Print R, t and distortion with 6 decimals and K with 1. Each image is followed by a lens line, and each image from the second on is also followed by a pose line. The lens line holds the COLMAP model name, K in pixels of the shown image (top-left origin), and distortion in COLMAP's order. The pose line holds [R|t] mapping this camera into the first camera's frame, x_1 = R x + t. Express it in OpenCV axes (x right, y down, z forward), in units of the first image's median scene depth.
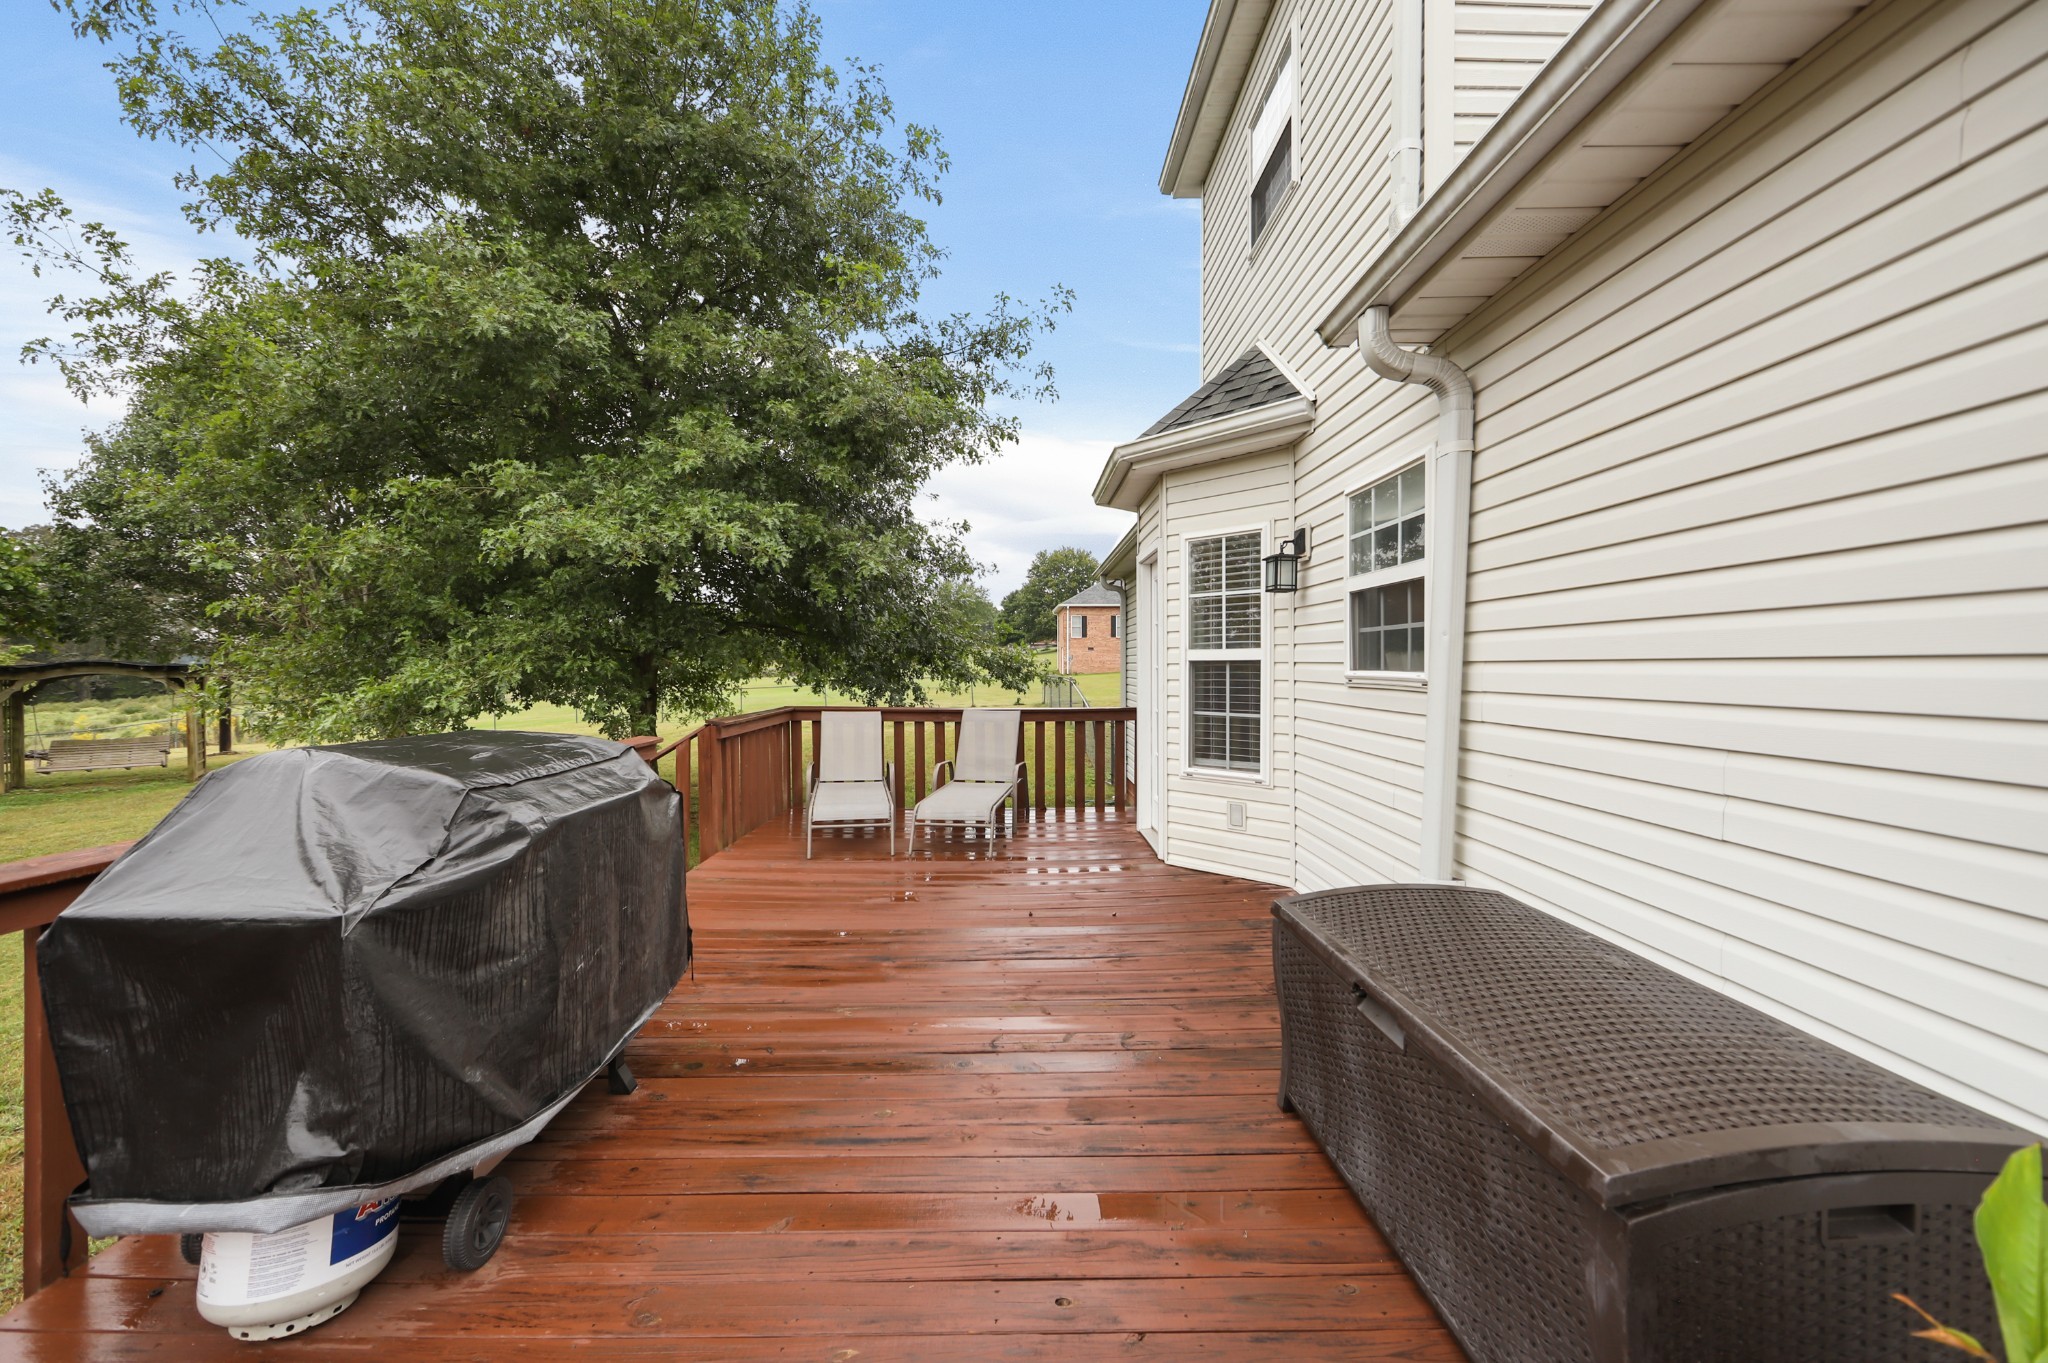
lens RADIAL K [[806.0, 0, 1028.4], [0, 806.0, 696.6], [0, 0, 1]] dist [-0.001418, -0.000154]
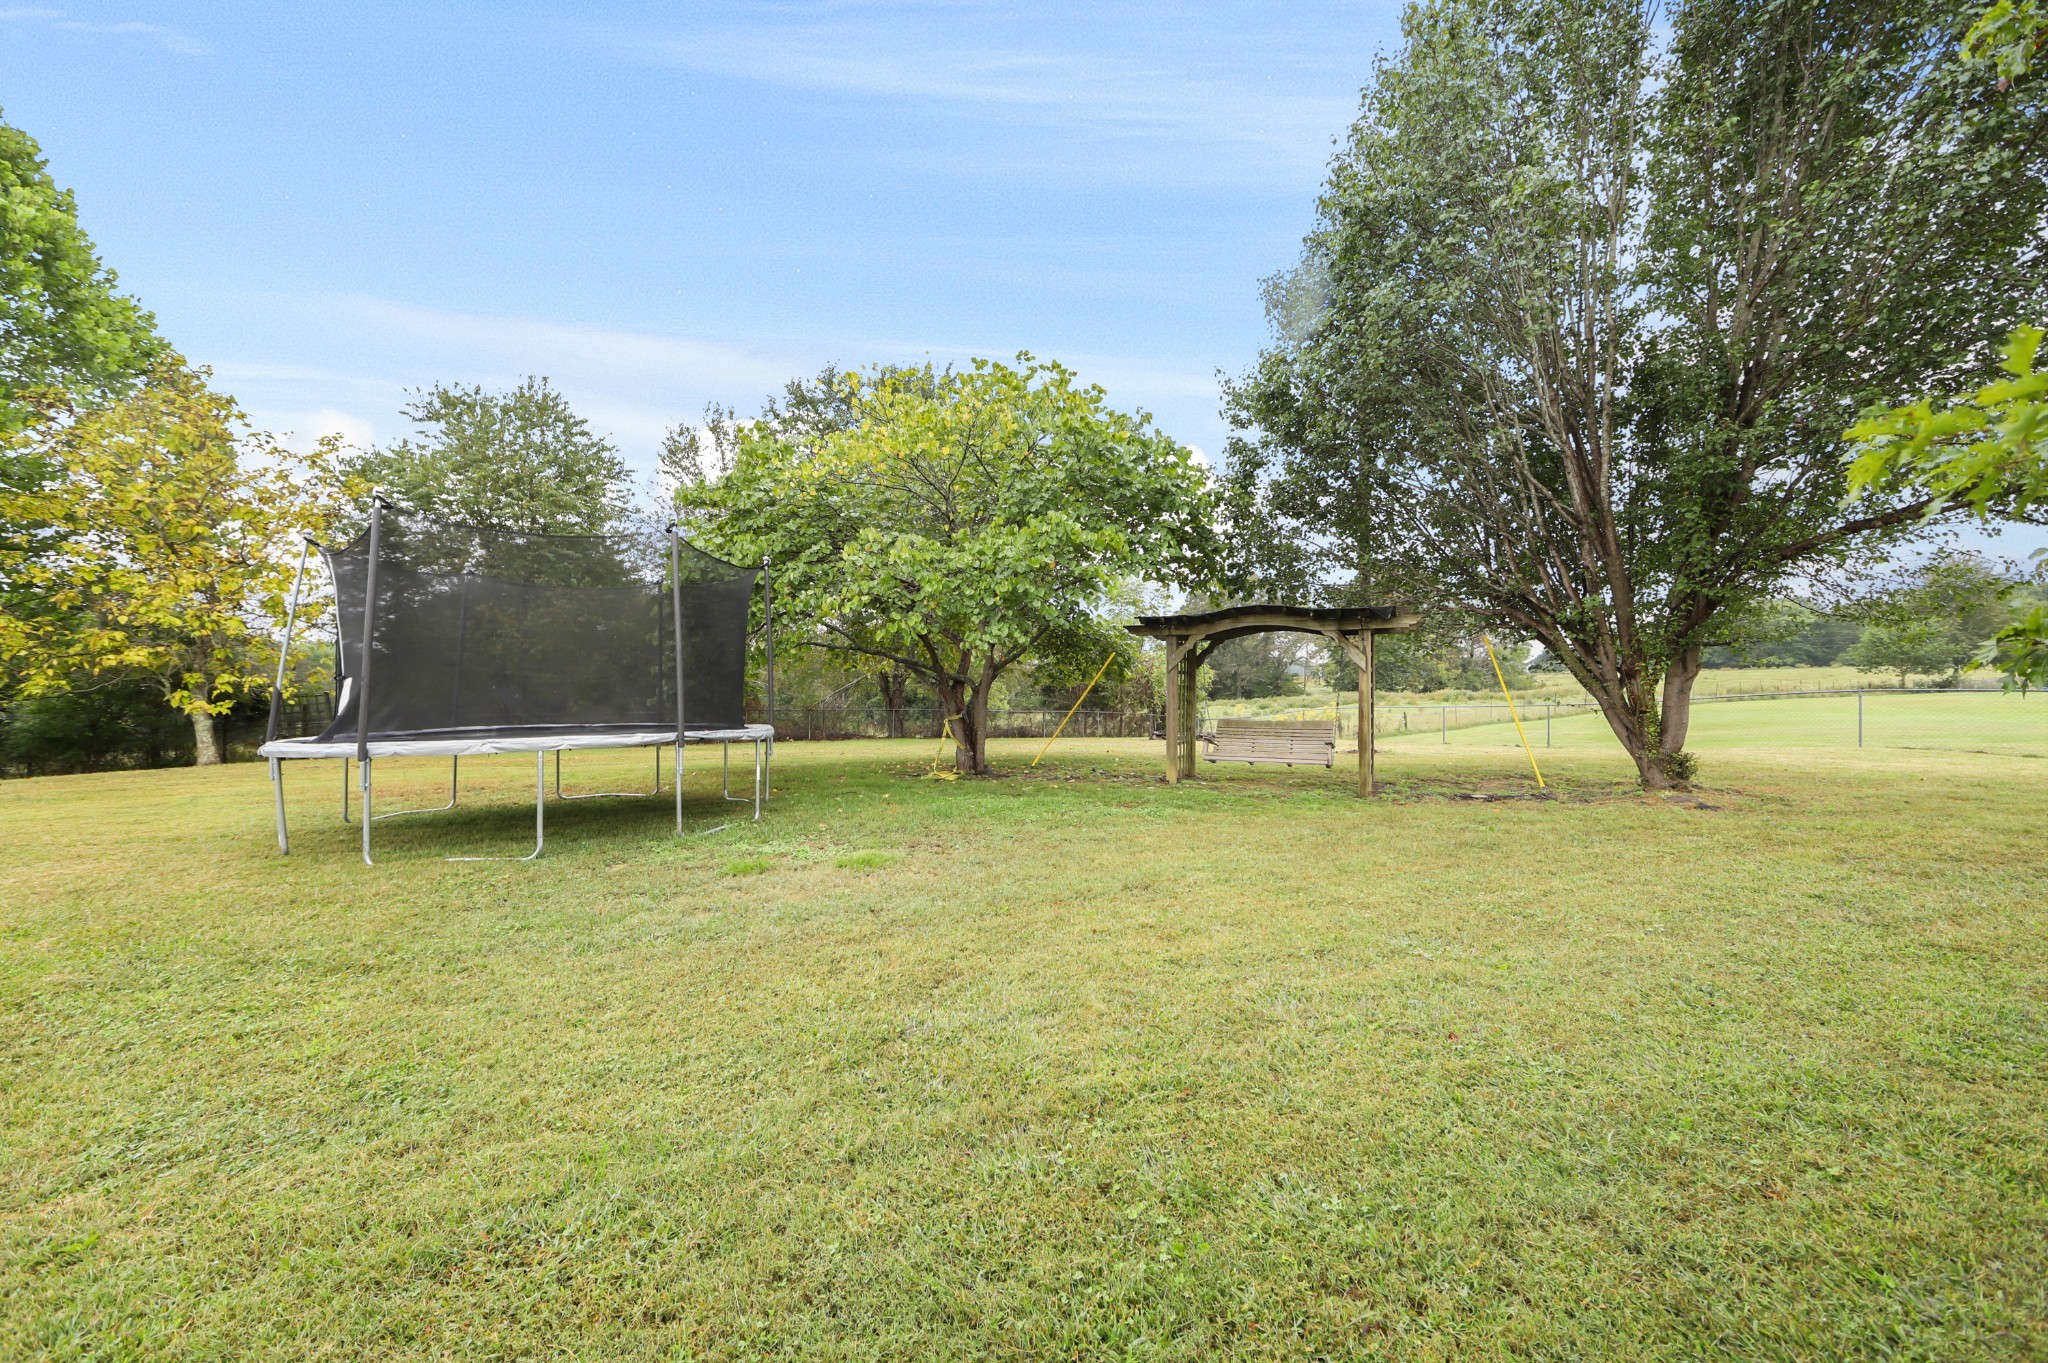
lens RADIAL K [[806.0, 0, 1028.4], [0, 806.0, 696.6], [0, 0, 1]] dist [-0.001418, -0.000154]
pose [[0.436908, 0.011322, -0.899435, -0.601545], [-0.022923, 0.999736, 0.001449, 0.036716], [0.899214, 0.019985, 0.437052, 0.498879]]
